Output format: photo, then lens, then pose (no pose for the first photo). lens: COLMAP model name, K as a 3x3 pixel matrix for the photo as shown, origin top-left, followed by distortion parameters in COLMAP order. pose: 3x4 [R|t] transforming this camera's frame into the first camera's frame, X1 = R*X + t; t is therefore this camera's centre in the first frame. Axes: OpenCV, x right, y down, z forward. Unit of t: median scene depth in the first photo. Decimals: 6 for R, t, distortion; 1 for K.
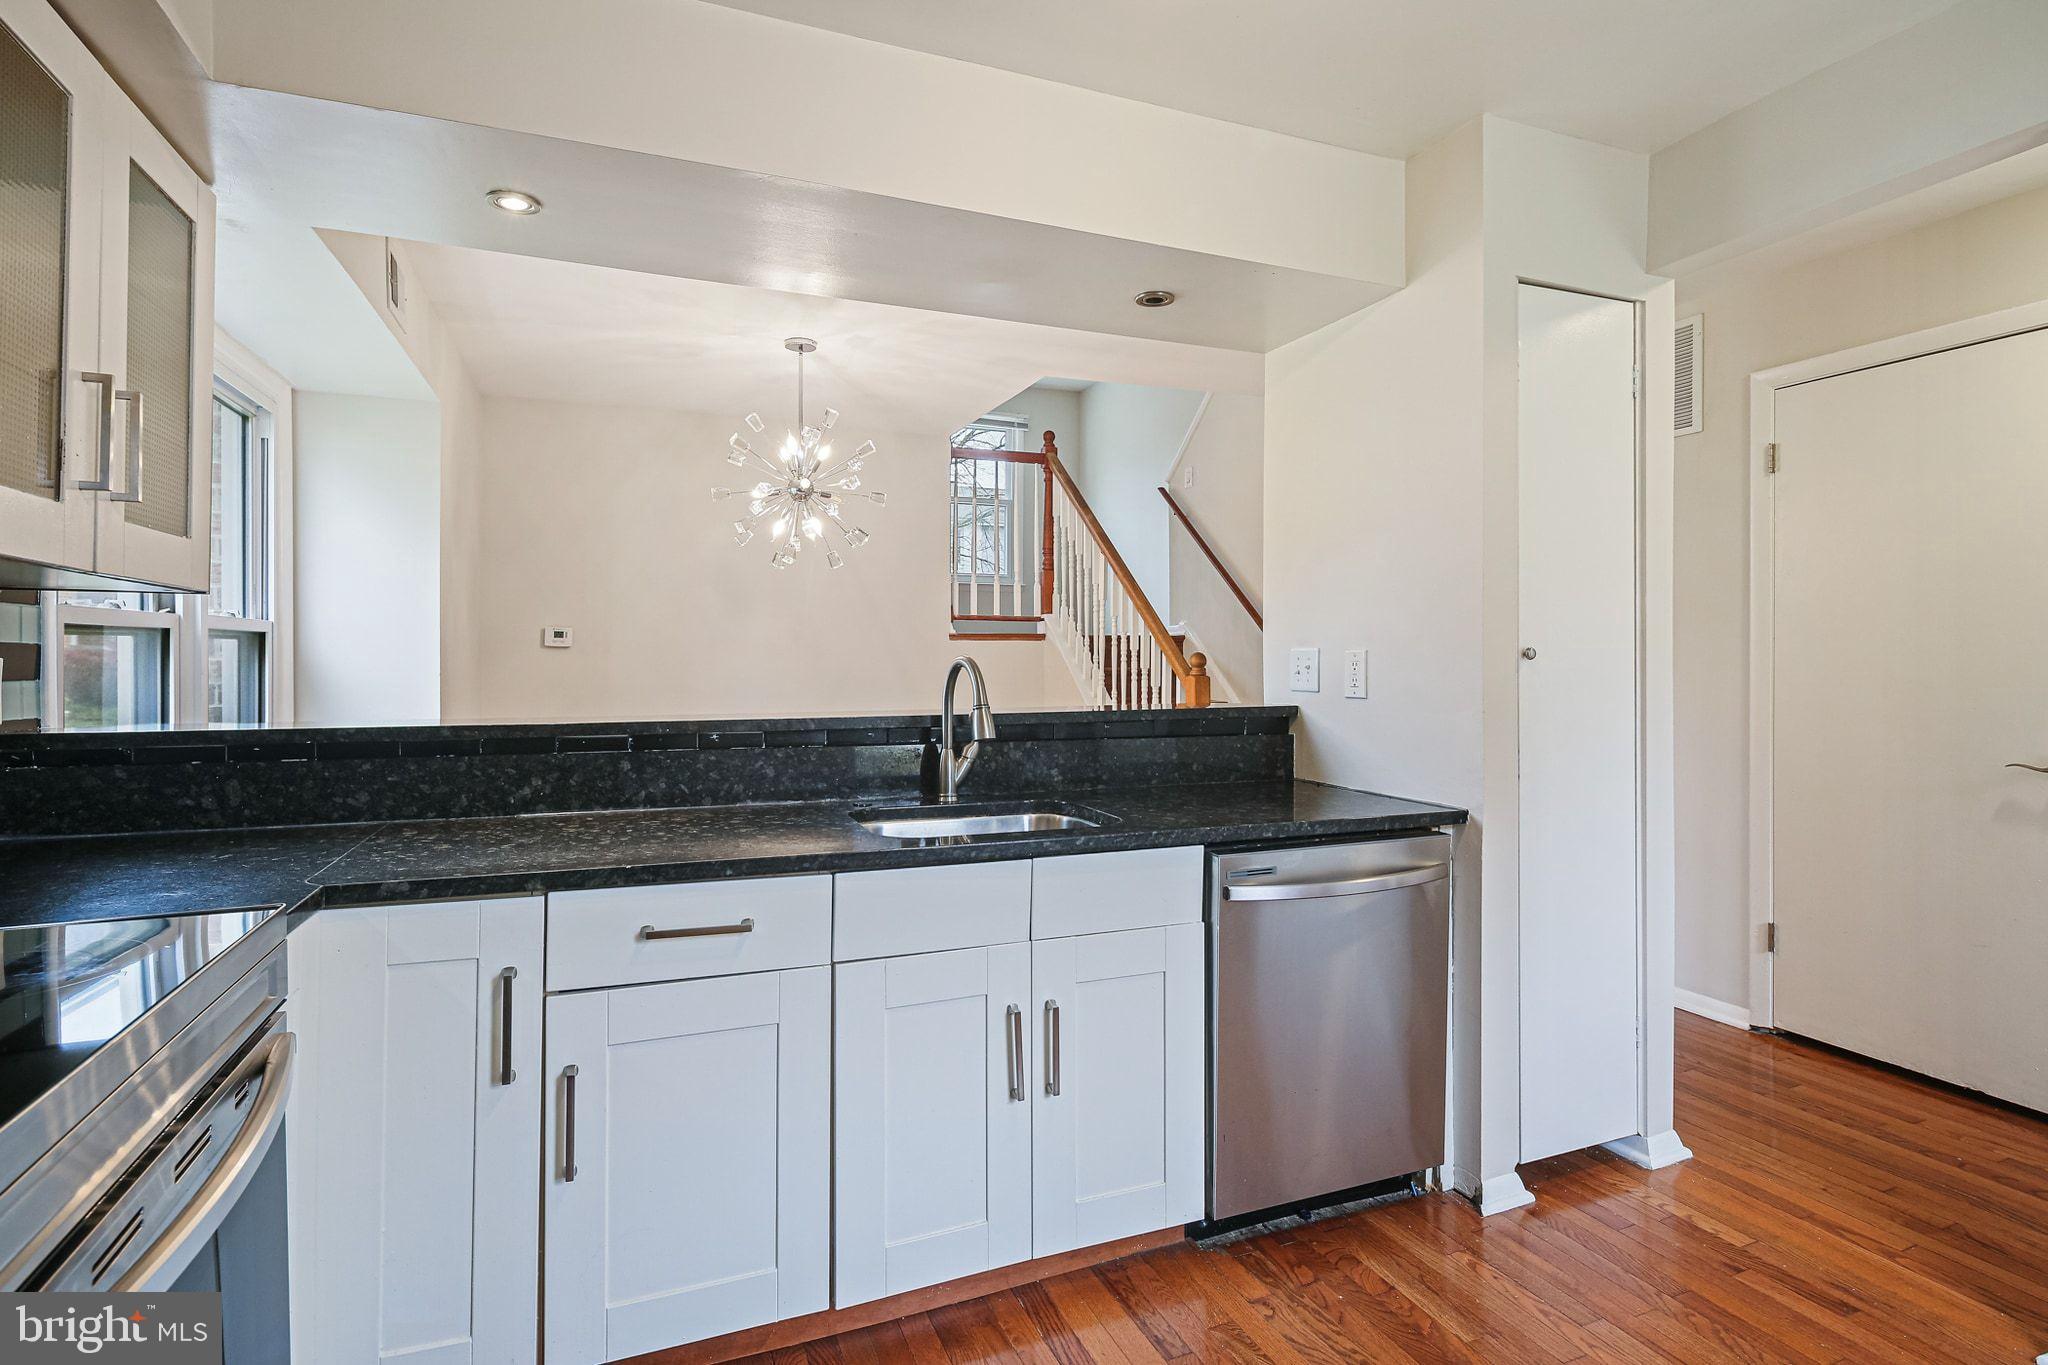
lens RADIAL K [[1003.9, 0, 1014.9], [0, 1003.9, 651.1], [0, 0, 1]] dist [0.005288, -0.001113]
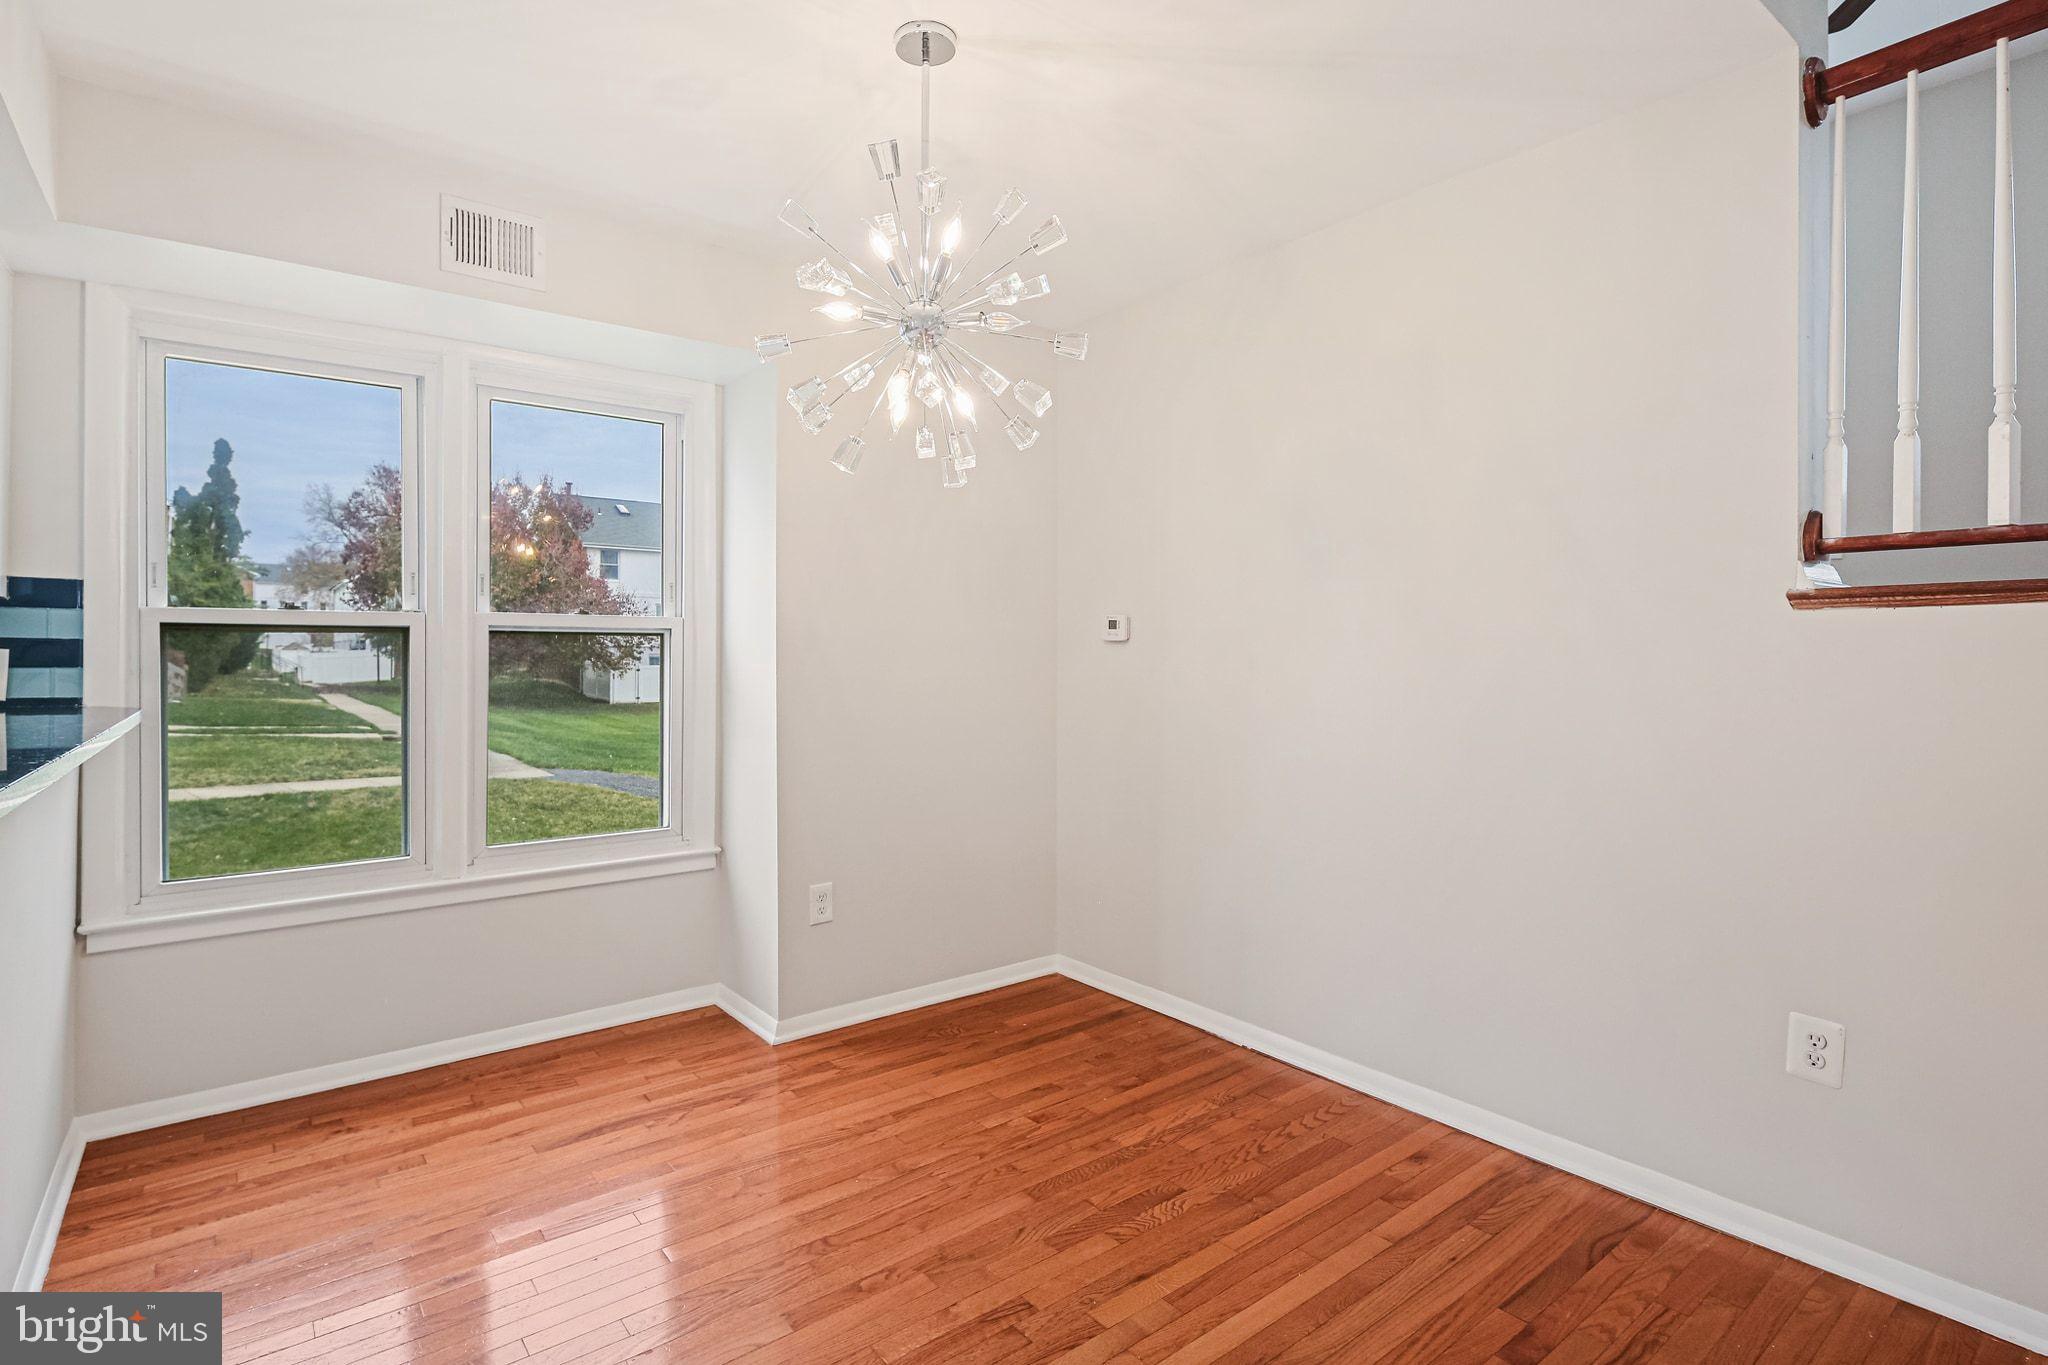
lens RADIAL K [[1003.9, 0, 1017.7], [0, 1003.9, 667.2], [0, 0, 1]] dist [0.005288, -0.001113]
pose [[0.274501, 0.010225, -0.961533, 0.496291], [0.001131, 0.999939, 0.010957, 0.013770], [0.961586, -0.004095, 0.274472, 1.514482]]
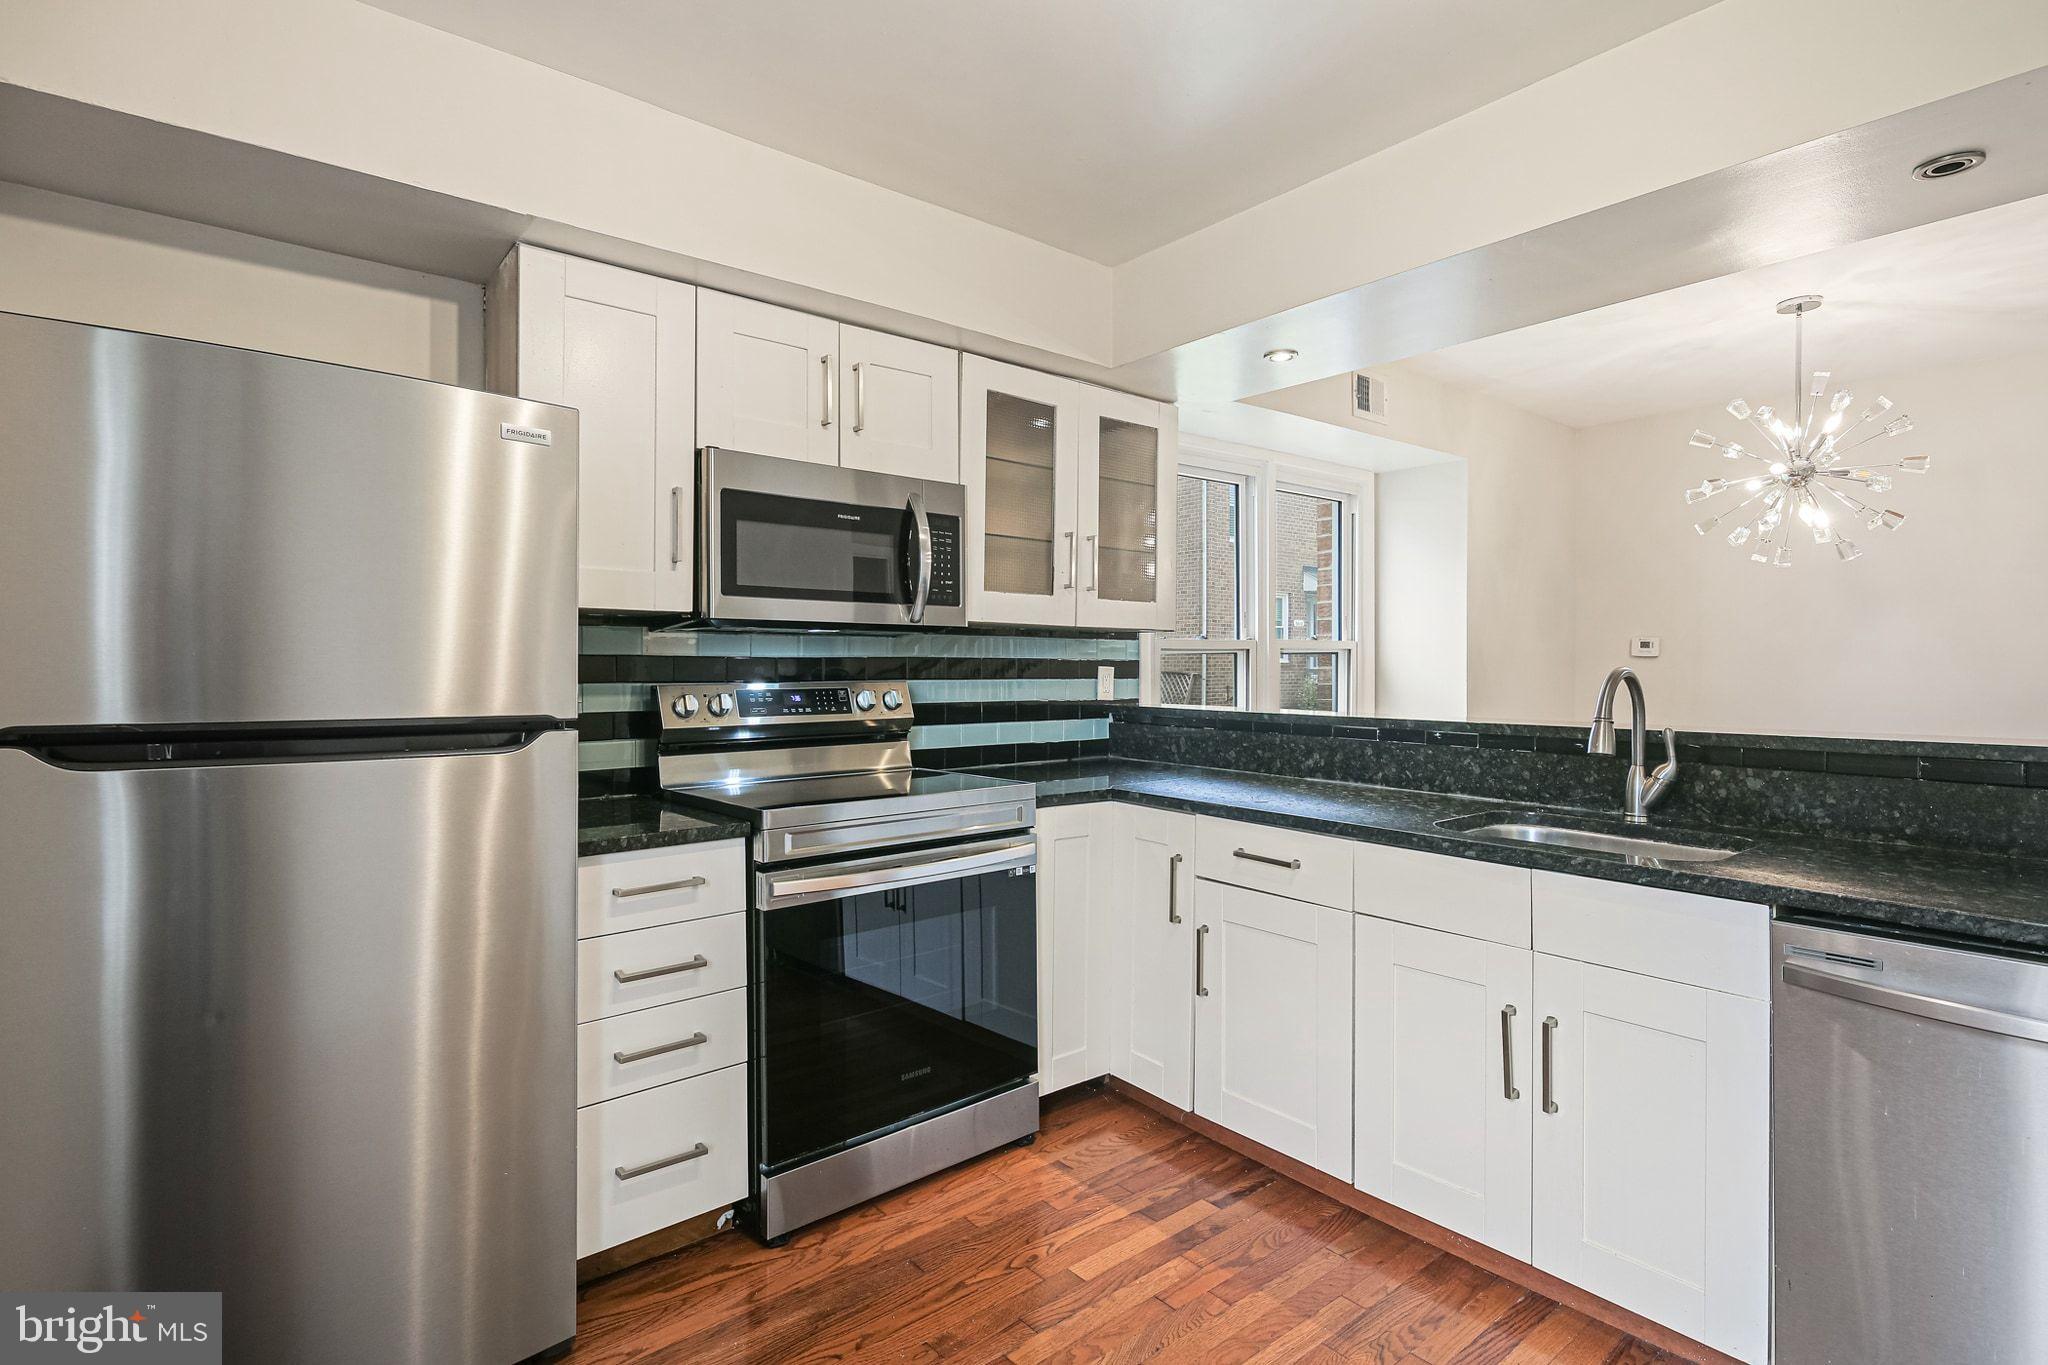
lens RADIAL K [[1003.9, 0, 1039.8], [0, 1003.9, 669.8], [0, 0, 1]] dist [0.005288, -0.001113]
pose [[0.313625, 0.004459, -0.949536, 0.684764], [0.005095, 0.999967, 0.006379, -0.001293], [0.949533, -0.006839, 0.313592, 0.183761]]
